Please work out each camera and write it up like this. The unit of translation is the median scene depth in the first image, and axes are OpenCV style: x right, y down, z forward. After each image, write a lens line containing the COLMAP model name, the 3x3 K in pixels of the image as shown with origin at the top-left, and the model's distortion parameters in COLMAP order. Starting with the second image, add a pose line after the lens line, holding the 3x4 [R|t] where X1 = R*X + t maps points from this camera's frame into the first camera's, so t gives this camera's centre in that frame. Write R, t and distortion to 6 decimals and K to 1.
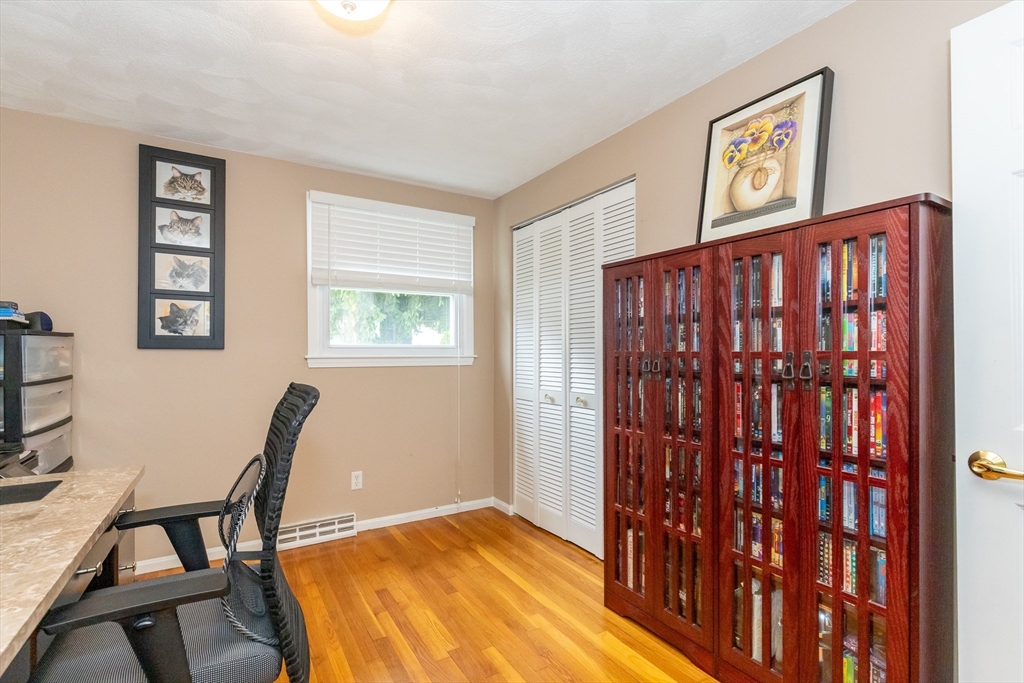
lens RADIAL K [[475.5, 0, 514.3], [0, 475.5, 349.5], [0, 0, 1]] dist [-0.001116, -0.001436]
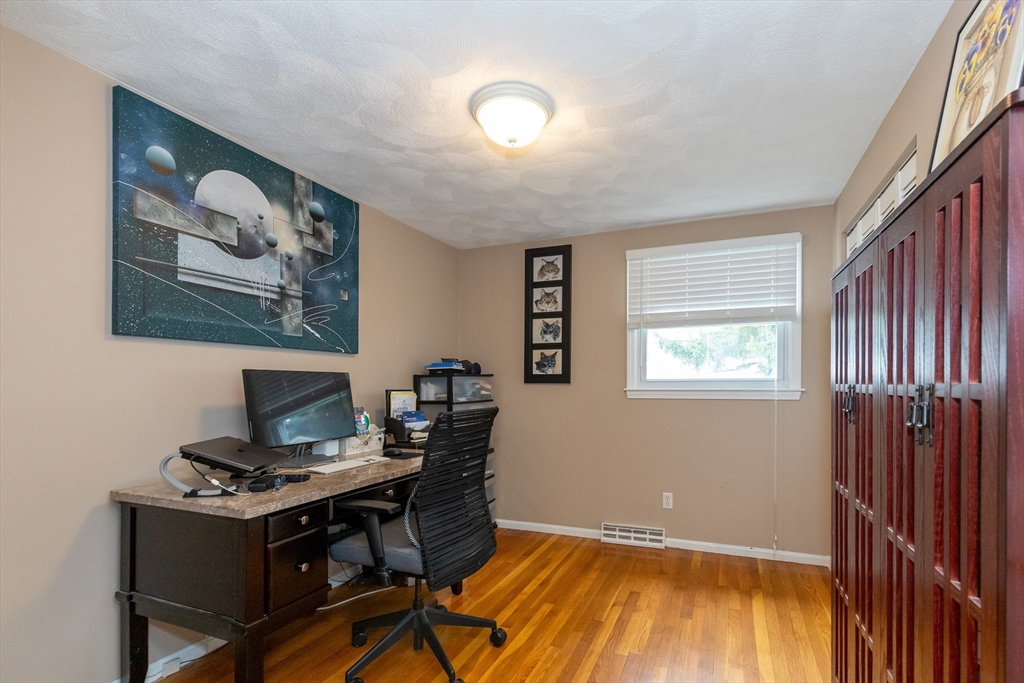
lens RADIAL K [[475.5, 0, 541.9], [0, 475.5, 383.9], [0, 0, 1]] dist [-0.001116, -0.001436]
pose [[0.601043, -0.002819, -0.799212, 0.440999], [0.006357, 0.999979, 0.001253, -0.001516], [0.799192, -0.005833, 0.601048, 0.113476]]
